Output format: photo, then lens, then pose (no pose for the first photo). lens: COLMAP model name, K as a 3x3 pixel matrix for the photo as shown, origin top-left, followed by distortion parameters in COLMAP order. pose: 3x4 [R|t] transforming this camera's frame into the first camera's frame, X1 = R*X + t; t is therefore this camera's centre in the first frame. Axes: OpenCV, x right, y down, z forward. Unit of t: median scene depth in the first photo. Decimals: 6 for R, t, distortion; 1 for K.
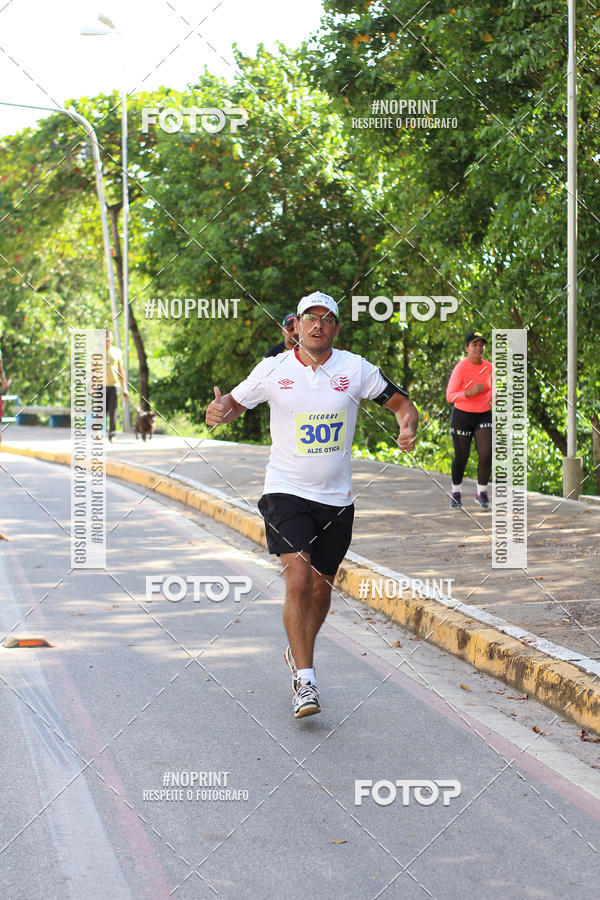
lens RADIAL K [[2383.8, 0, 299.7], [0, 2383.8, 449.7], [0, 0, 1]] dist [-0.050903, -0.032729]
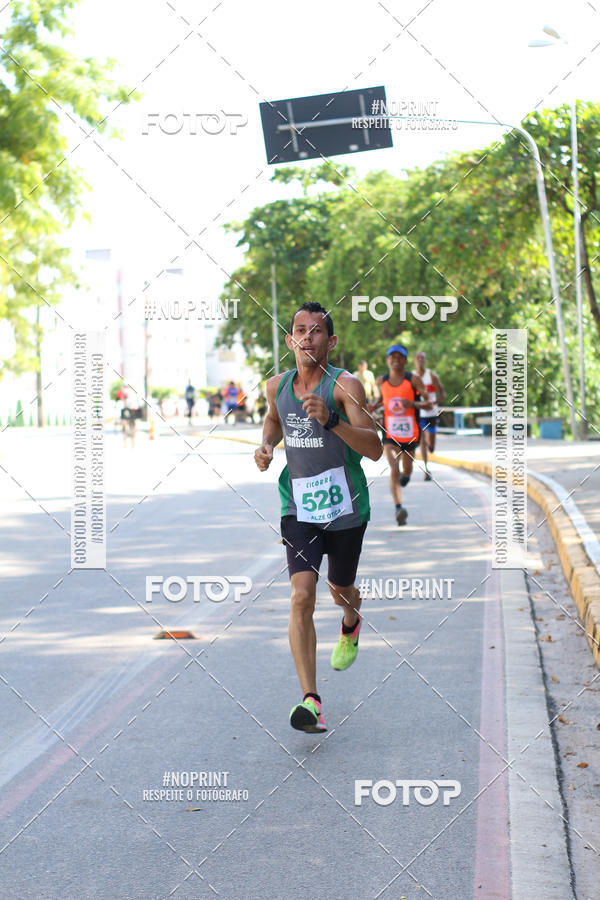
lens RADIAL K [[2439.9, 0, 300.0], [0, 2439.9, 450.2], [0, 0, 1]] dist [-0.098511, -0.539102]
pose [[0.945972, -0.021155, -0.323558, 0.138383], [0.018471, 0.999765, -0.011362, 0.005792], [0.323723, 0.004772, 0.946140, -0.004516]]
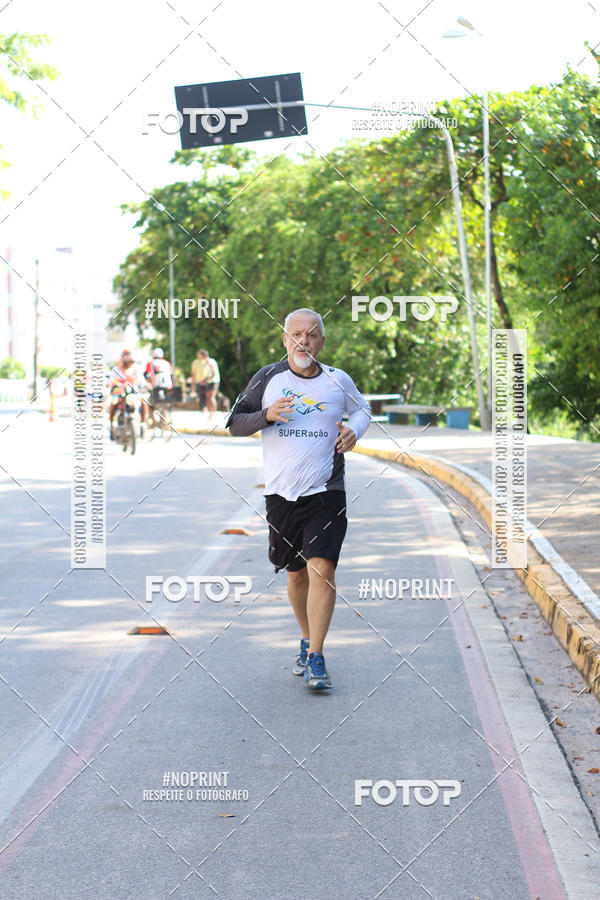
lens RADIAL K [[2439.9, 0, 300.0], [0, 2439.9, 450.2], [0, 0, 1]] dist [-0.098511, -0.539102]
pose [[0.966426, -0.002376, -0.256936, 0.108435], [0.002502, 0.999997, 0.000163, 0.000520], [0.256935, -0.000800, 0.966428, -0.013139]]
